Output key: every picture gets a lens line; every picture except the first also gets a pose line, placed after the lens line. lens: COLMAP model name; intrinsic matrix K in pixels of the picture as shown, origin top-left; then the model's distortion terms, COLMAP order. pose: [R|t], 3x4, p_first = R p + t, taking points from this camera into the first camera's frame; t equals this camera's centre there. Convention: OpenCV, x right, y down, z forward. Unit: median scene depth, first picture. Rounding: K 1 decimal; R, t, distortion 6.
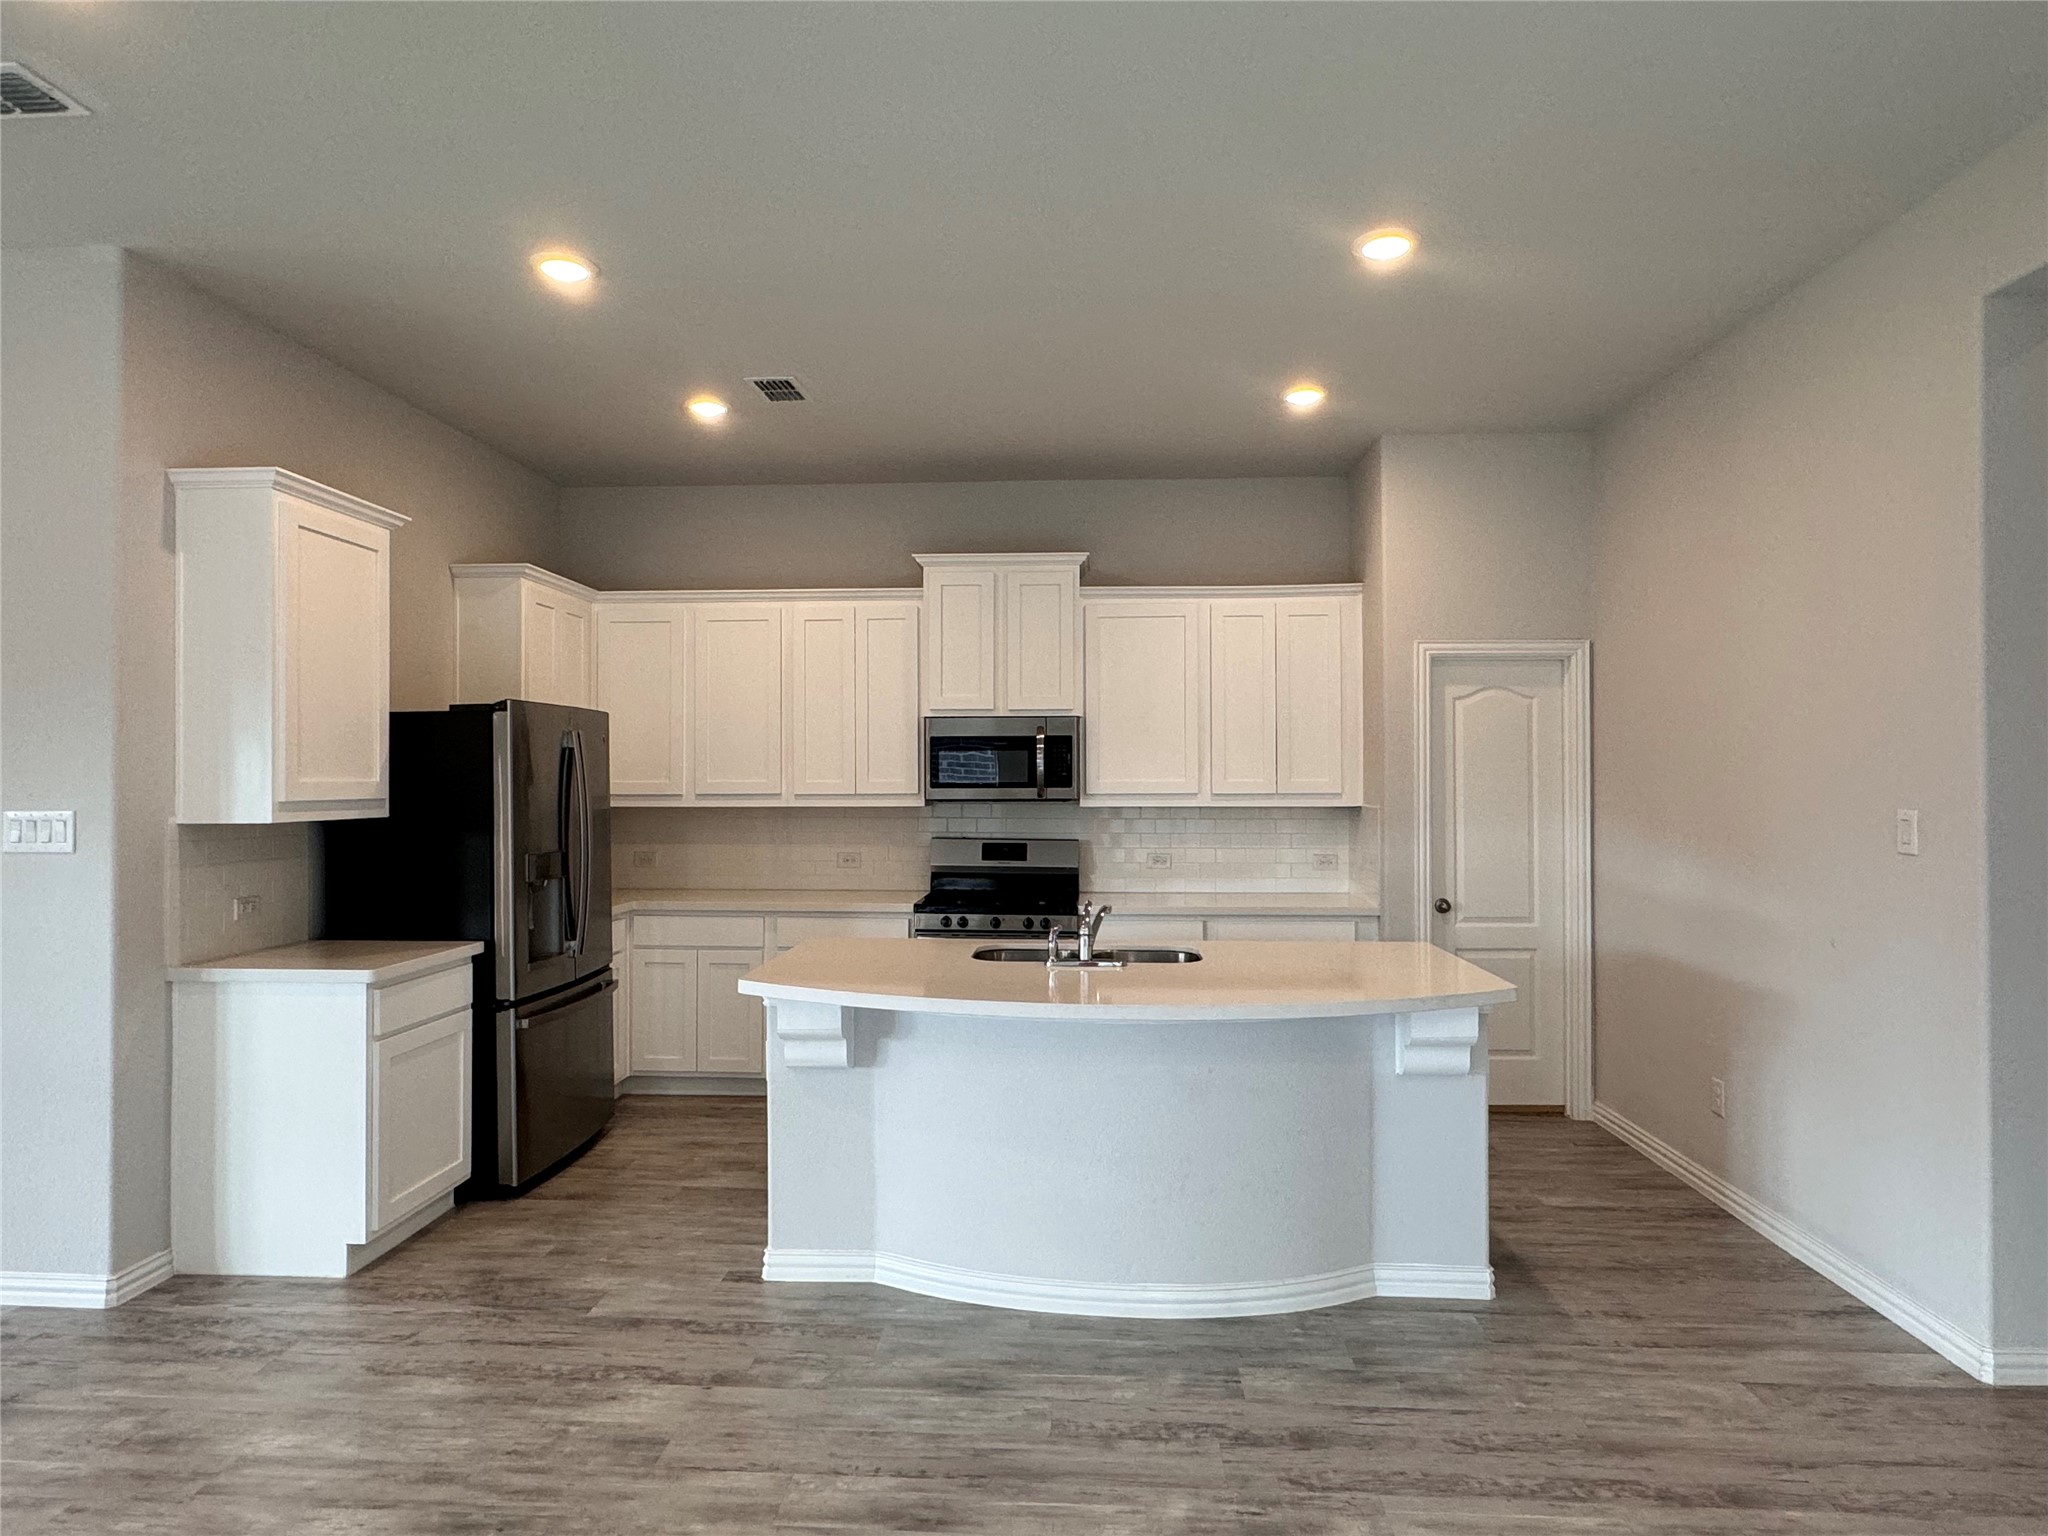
lens RADIAL K [[1191.0, 0, 1018.0], [0, 1191.0, 765.8], [0, 0, 1]] dist [-0.002143, 0.001738]
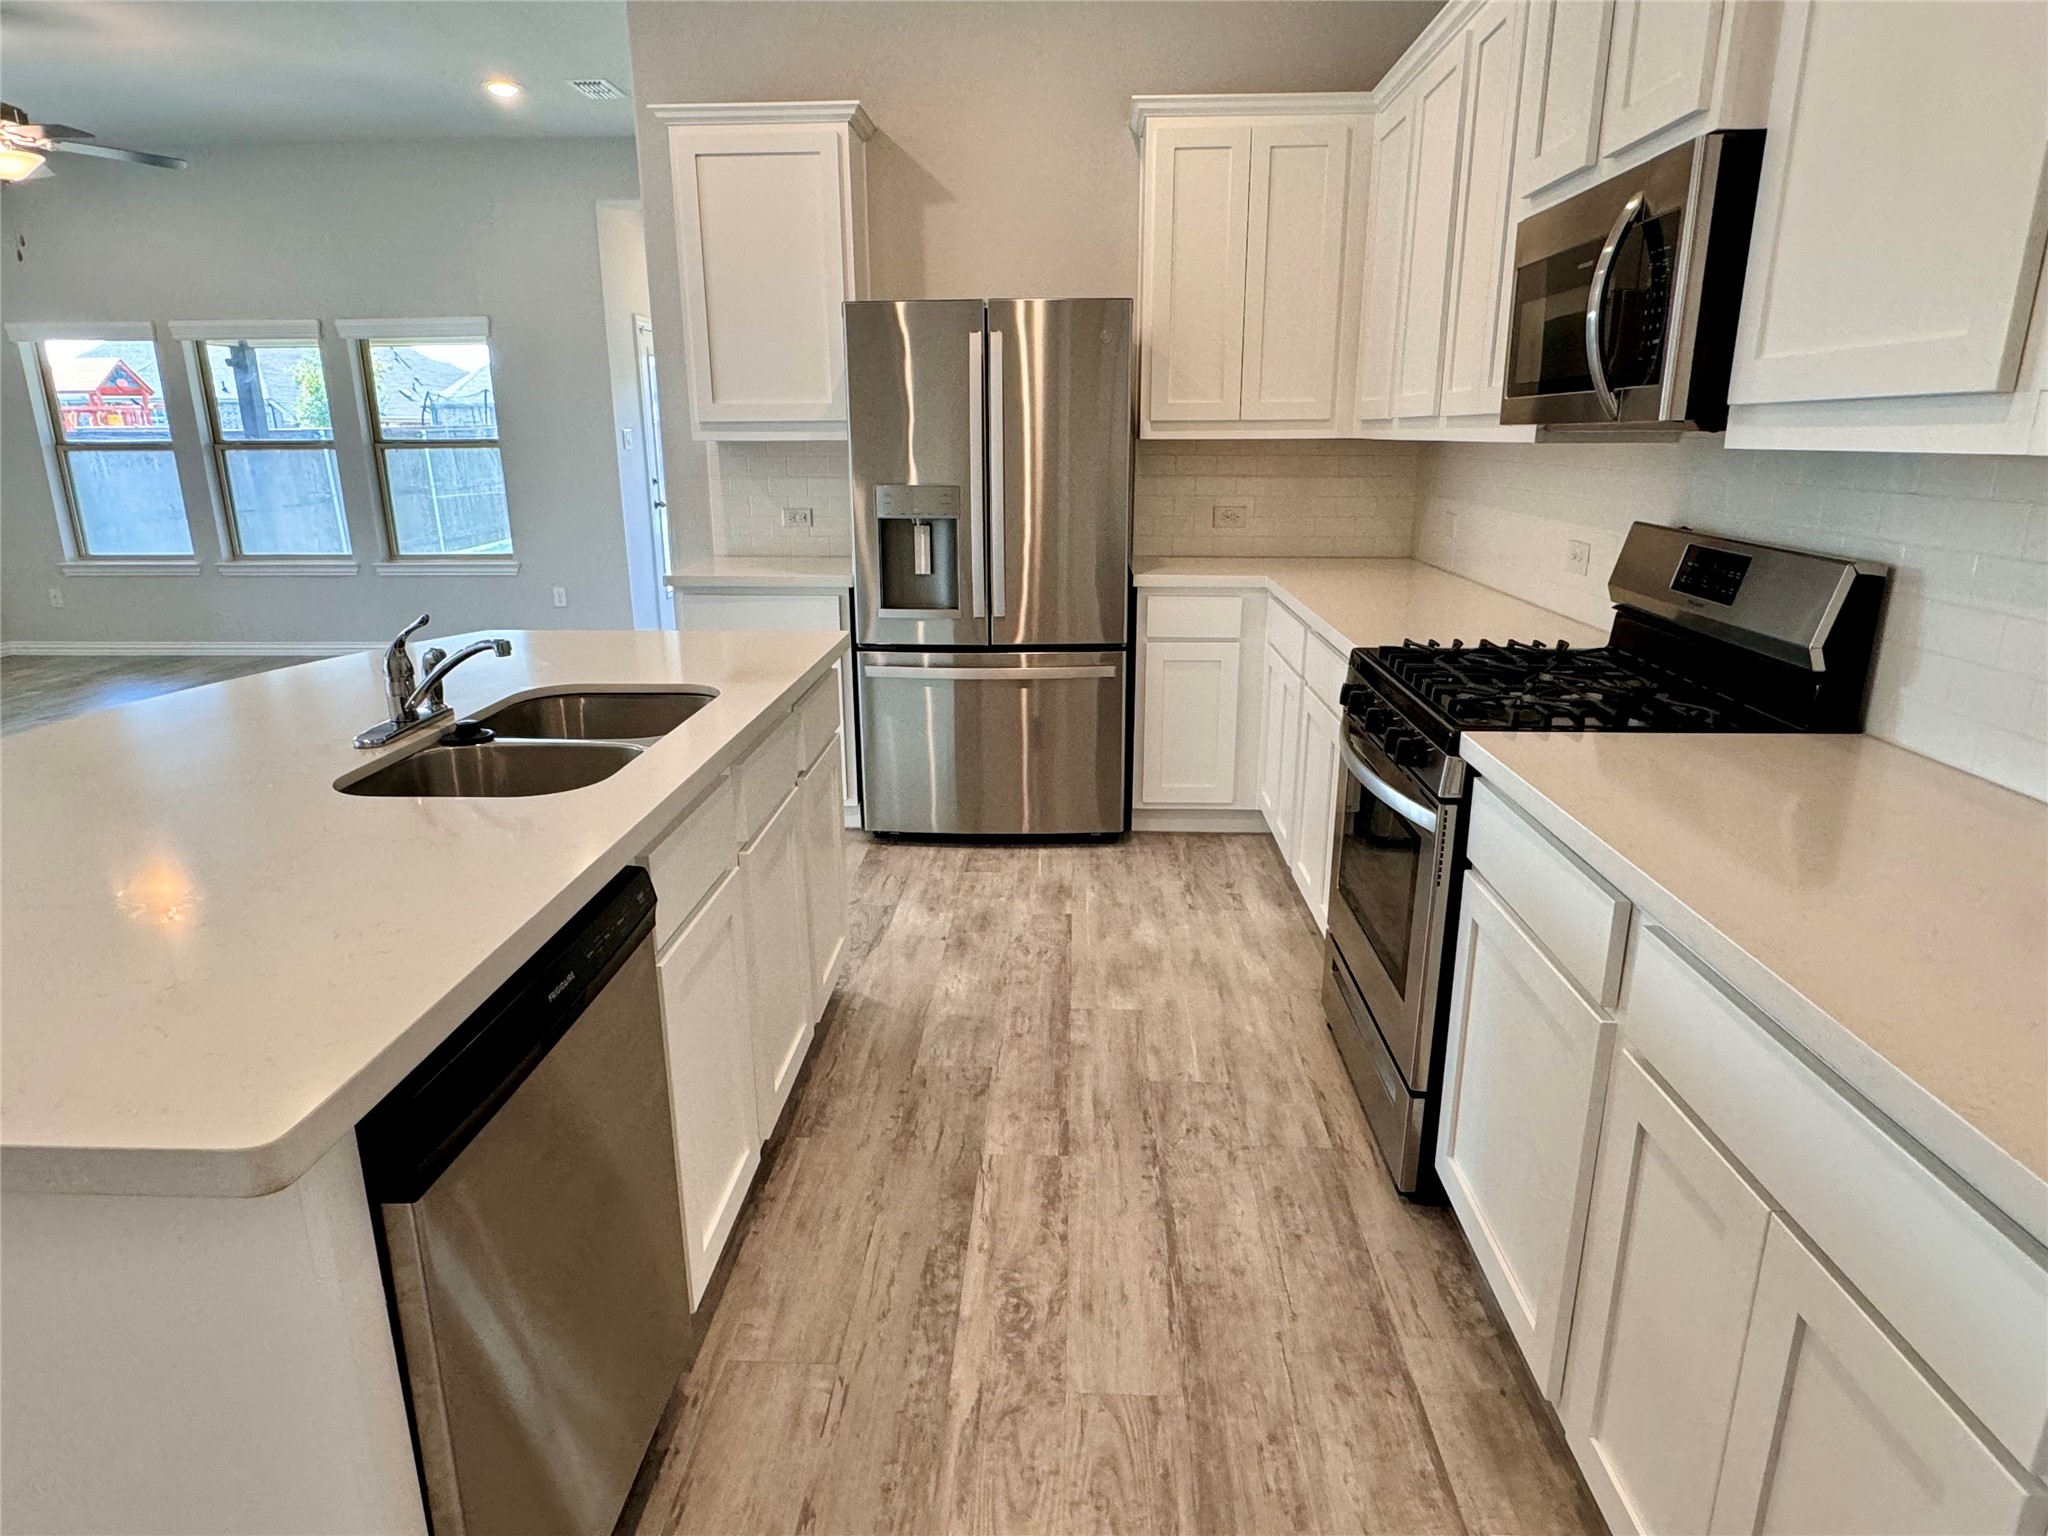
lens RADIAL K [[1191.0, 0, 1013.4], [0, 1191.0, 767.5], [0, 0, 1]] dist [-0.002143, 0.001738]
pose [[0.013994, 0.273038, -0.961902, 0.598496], [0.015350, 0.961824, 0.273239, 0.042477], [0.999784, -0.018589, 0.009269, 1.301397]]
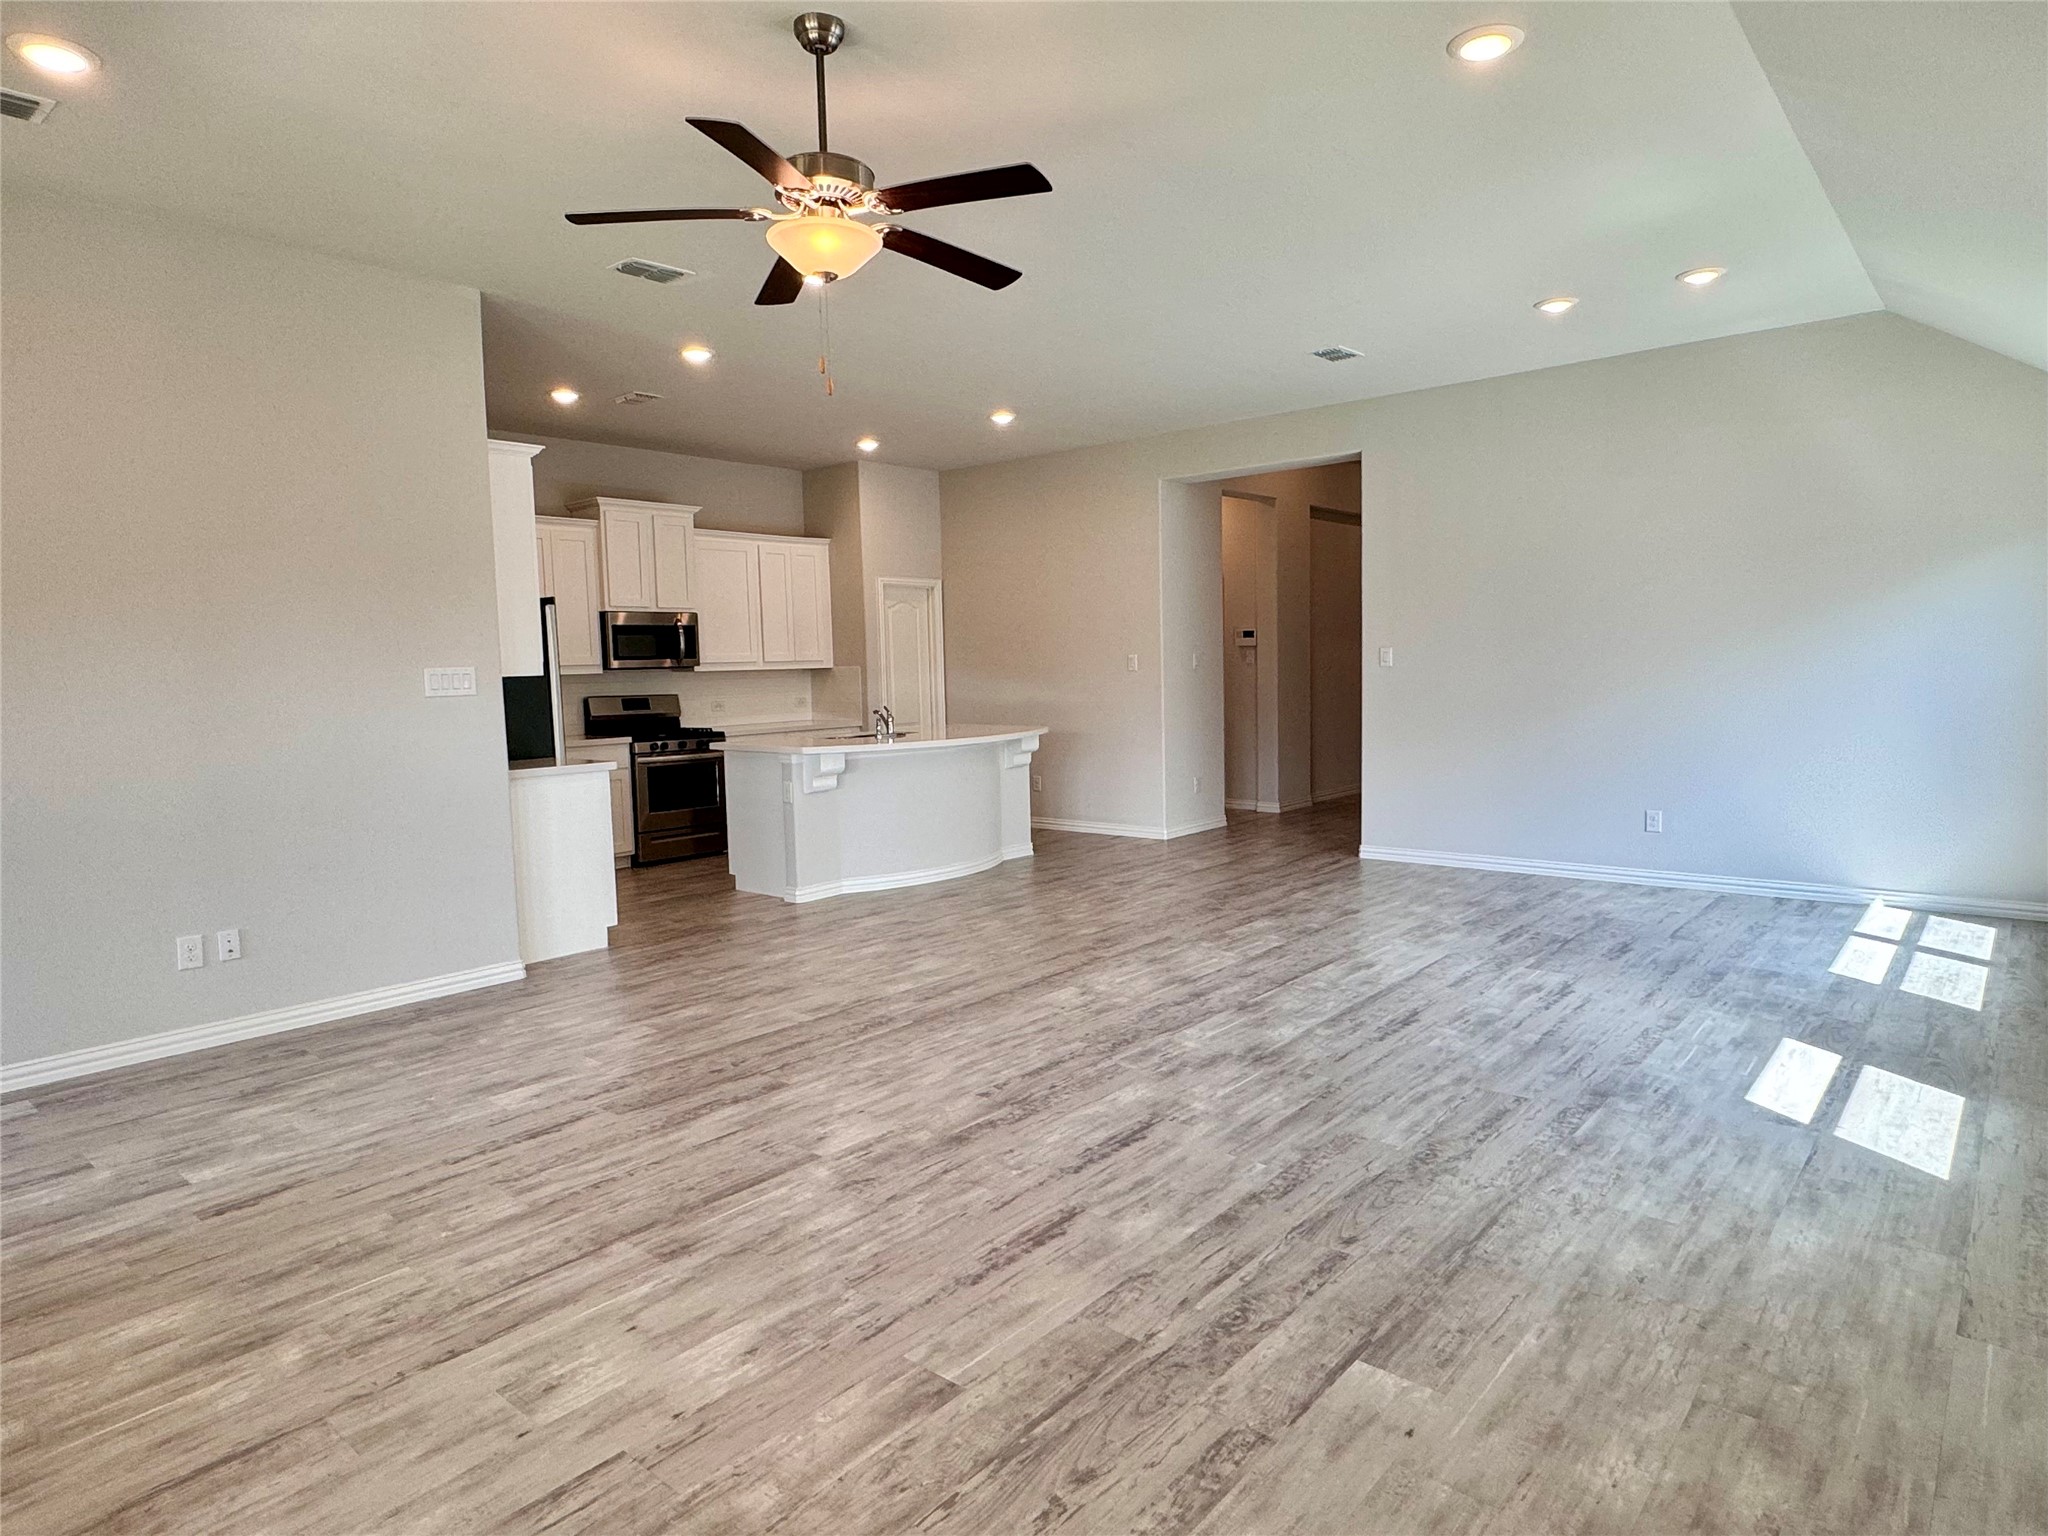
lens RADIAL K [[1191.0, 0, 1017.4], [0, 1191.0, 765.8], [0, 0, 1]] dist [-0.002143, 0.001738]
pose [[0.606928, -0.082632, 0.790449, -1.494956], [0.015847, 0.995641, 0.091914, 0.033254], [-0.794599, -0.043259, 0.605592, -0.448586]]
